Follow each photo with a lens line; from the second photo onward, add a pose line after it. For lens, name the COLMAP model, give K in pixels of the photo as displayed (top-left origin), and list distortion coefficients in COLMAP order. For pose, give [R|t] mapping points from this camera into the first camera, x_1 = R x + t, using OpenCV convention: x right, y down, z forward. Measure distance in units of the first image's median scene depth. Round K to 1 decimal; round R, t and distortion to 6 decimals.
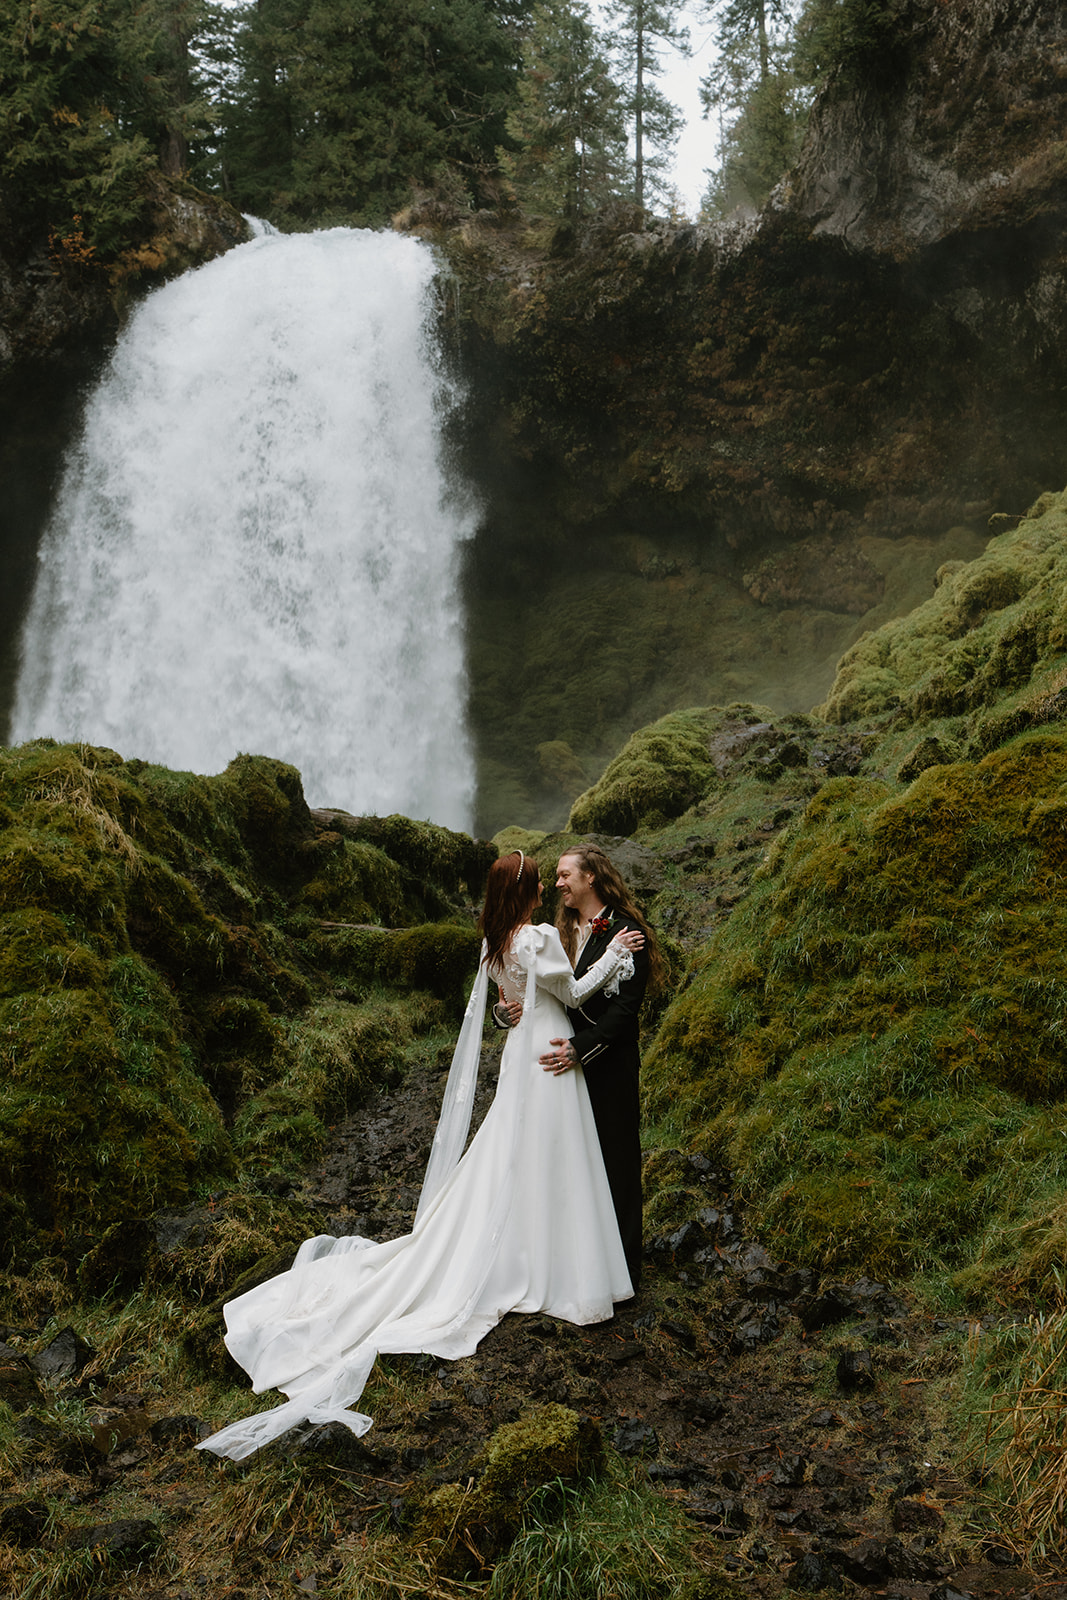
lens RADIAL K [[1718.4, 0, 533.5], [0, 1718.4, 800.0], [0, 0, 1]] dist [-0.005670, -0.008380]
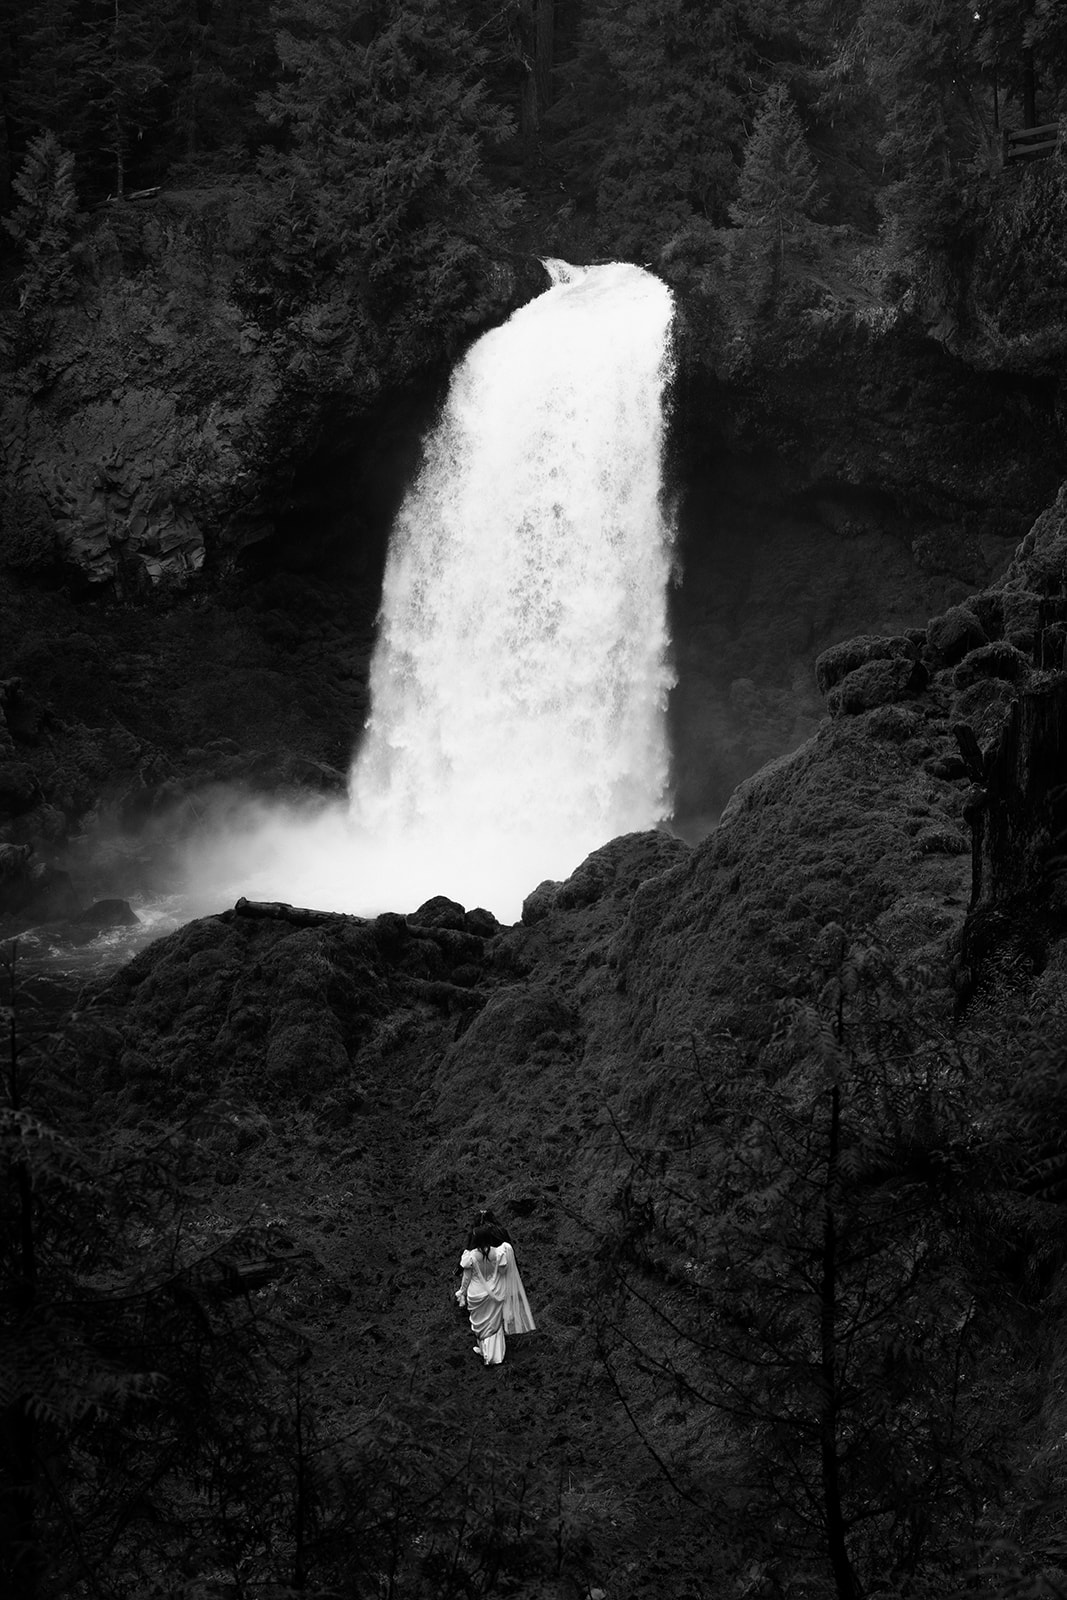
lens RADIAL K [[1892.8, 0, 503.9], [0, 1892.8, 799.9], [0, 0, 1]] dist [0.001582, -0.003300]
pose [[0.962611, 0.060153, -0.264126, 0.236139], [-0.009755, 0.982099, 0.188112, -0.225064], [0.270714, -0.178502, 0.945966, -0.529284]]
